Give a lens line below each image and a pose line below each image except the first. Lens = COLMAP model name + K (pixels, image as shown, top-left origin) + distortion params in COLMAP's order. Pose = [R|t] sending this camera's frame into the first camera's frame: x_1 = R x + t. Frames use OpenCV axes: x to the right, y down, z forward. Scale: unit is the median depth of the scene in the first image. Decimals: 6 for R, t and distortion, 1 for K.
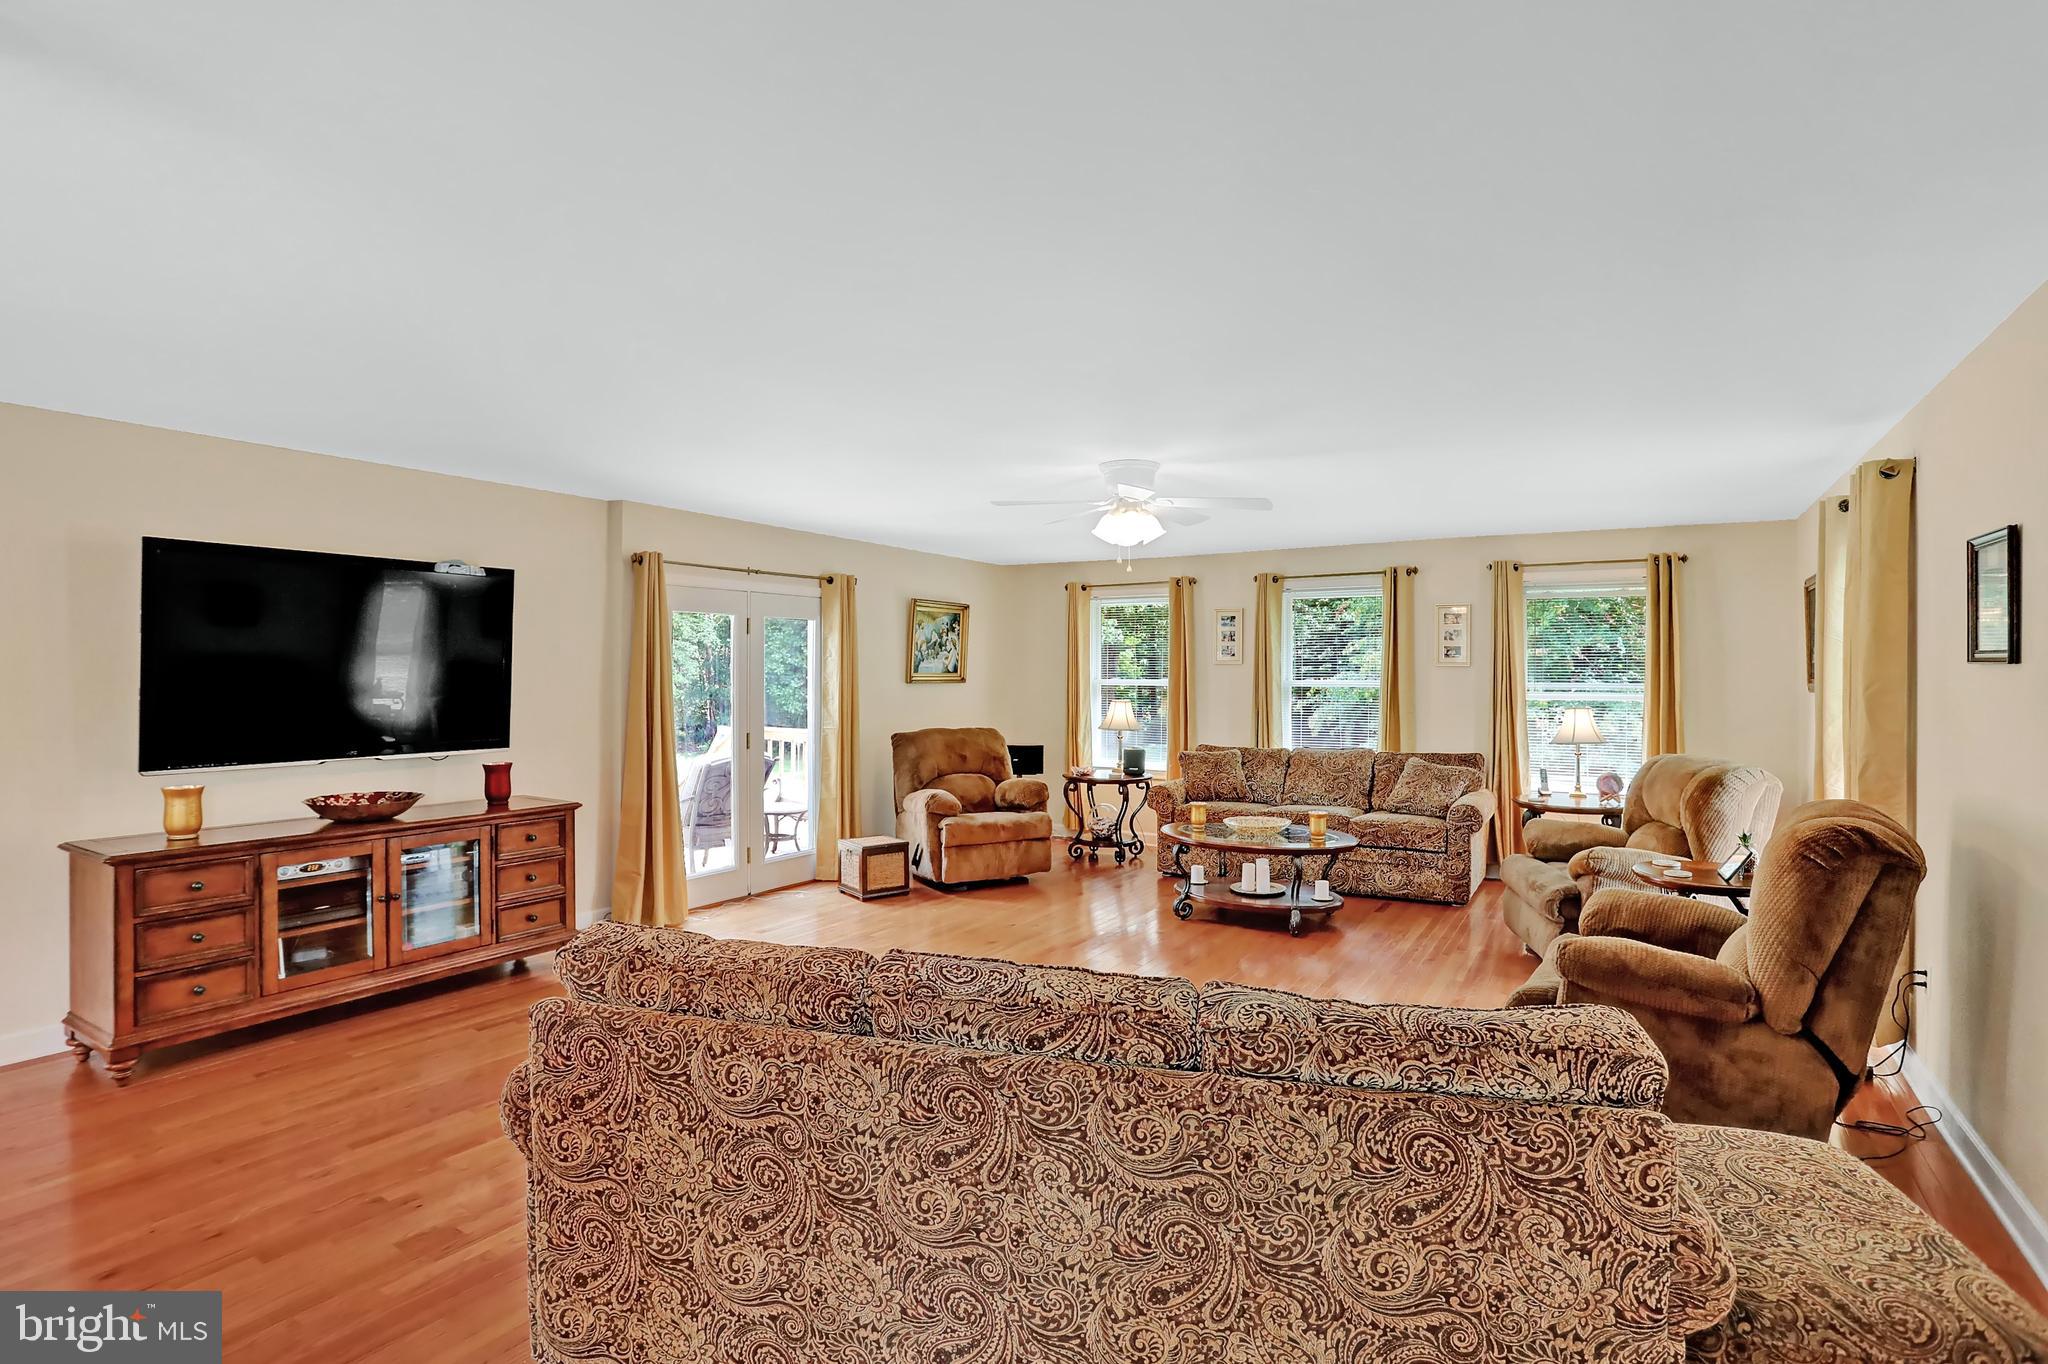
lens RADIAL K [[998.6, 0, 1024.0], [0, 998.6, 682.0], [0, 0, 1]] dist [-0.064316, 0.029636]
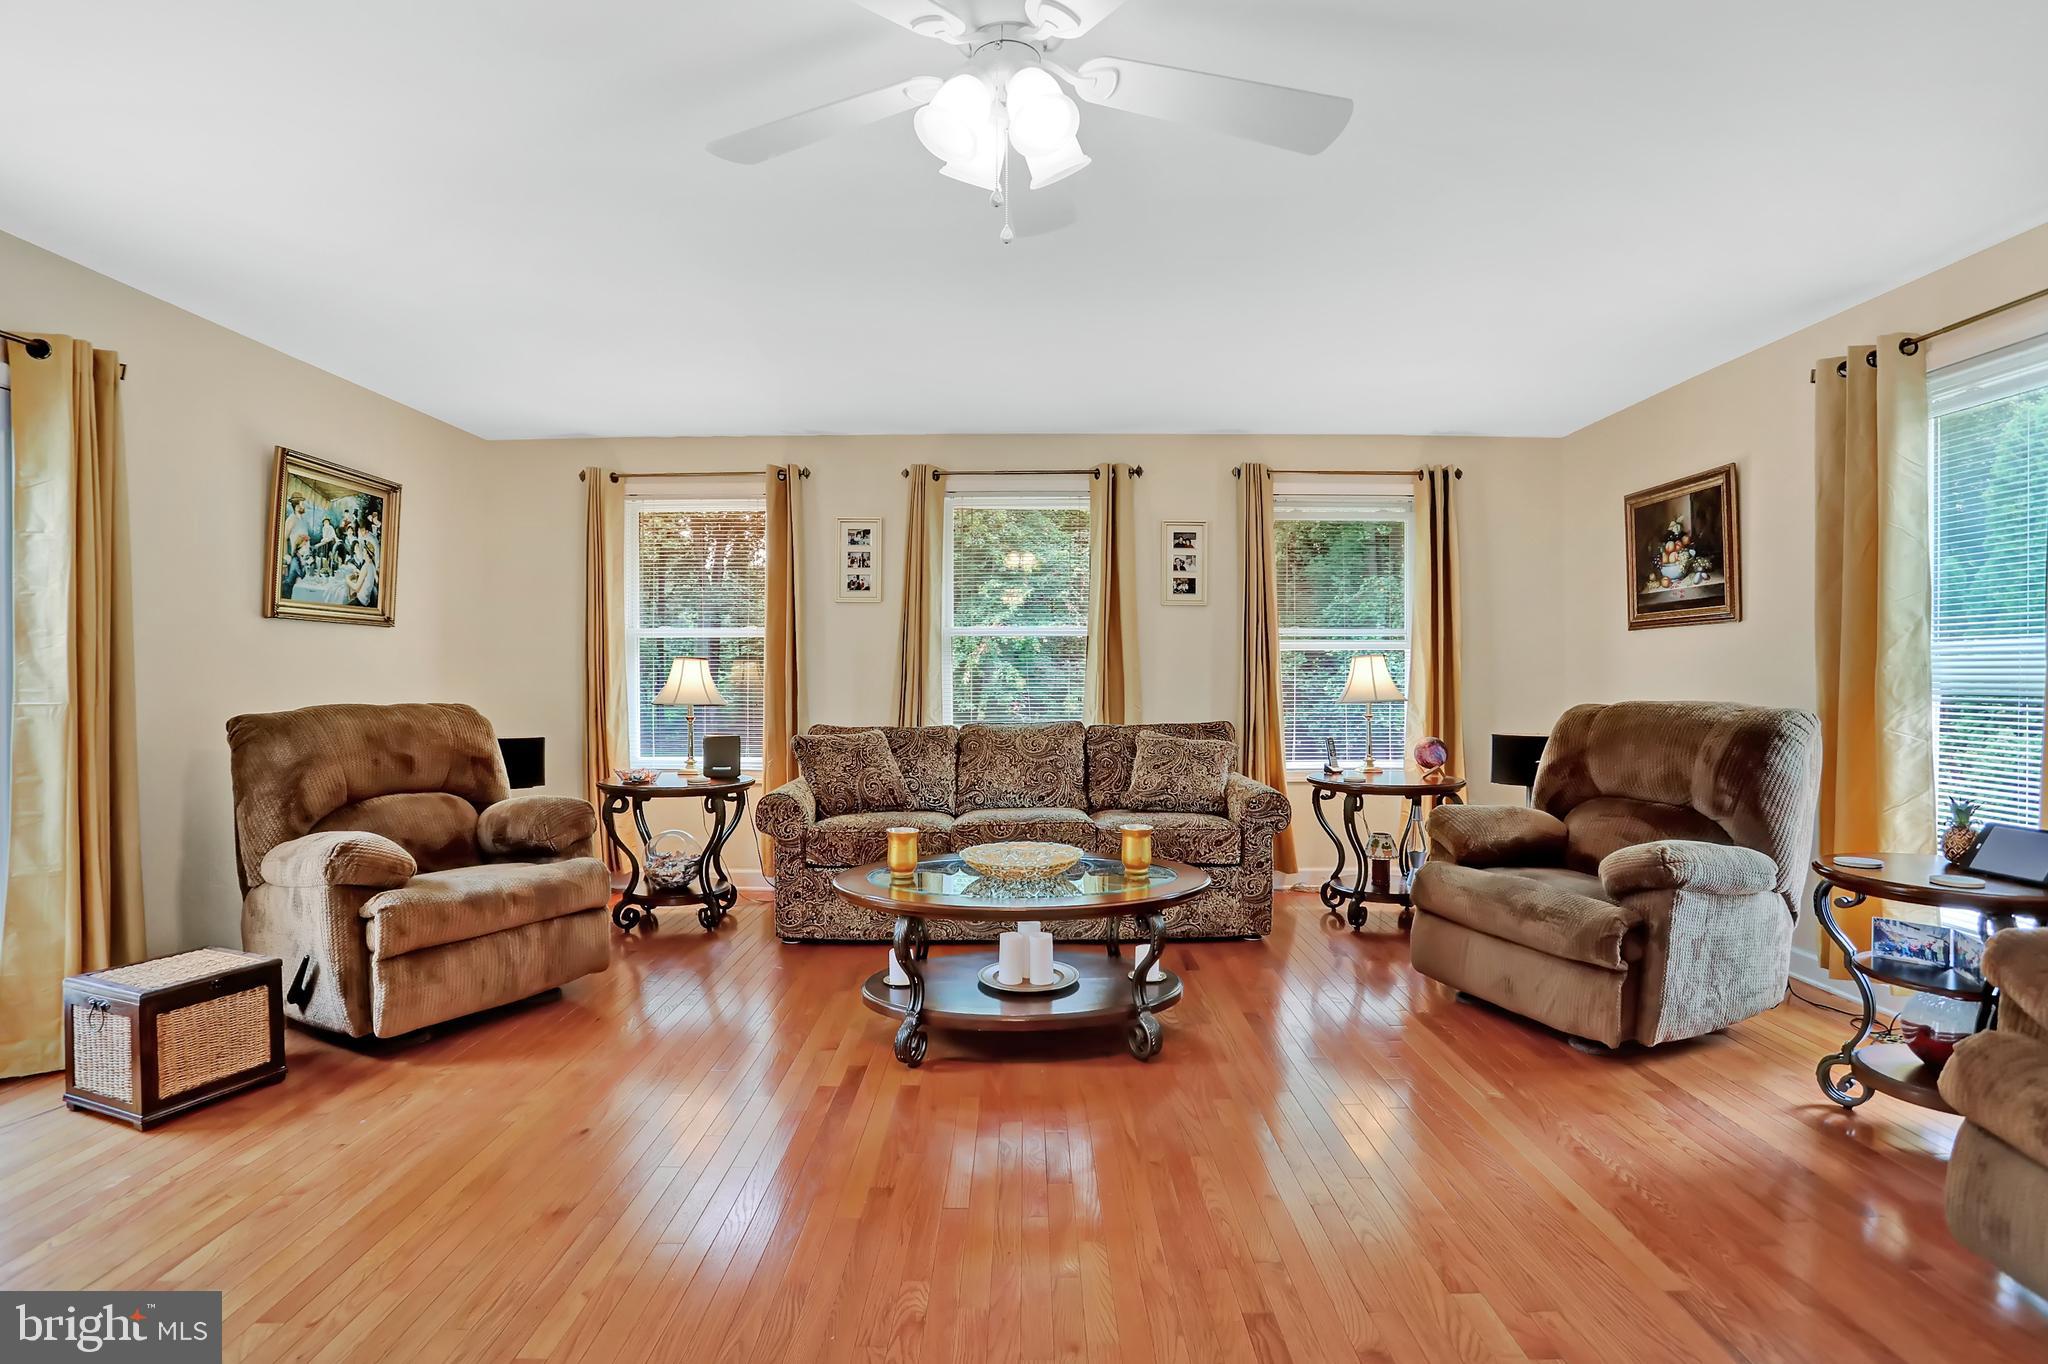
lens RADIAL K [[998.6, 0, 1024.0], [0, 998.6, 682.0], [0, 0, 1]] dist [-0.064316, 0.029636]
pose [[0.847609, -0.007489, 0.530568, -0.058719], [0.006715, 0.999972, 0.003386, 0.037122], [-0.530578, 0.000693, 0.847636, 0.428069]]
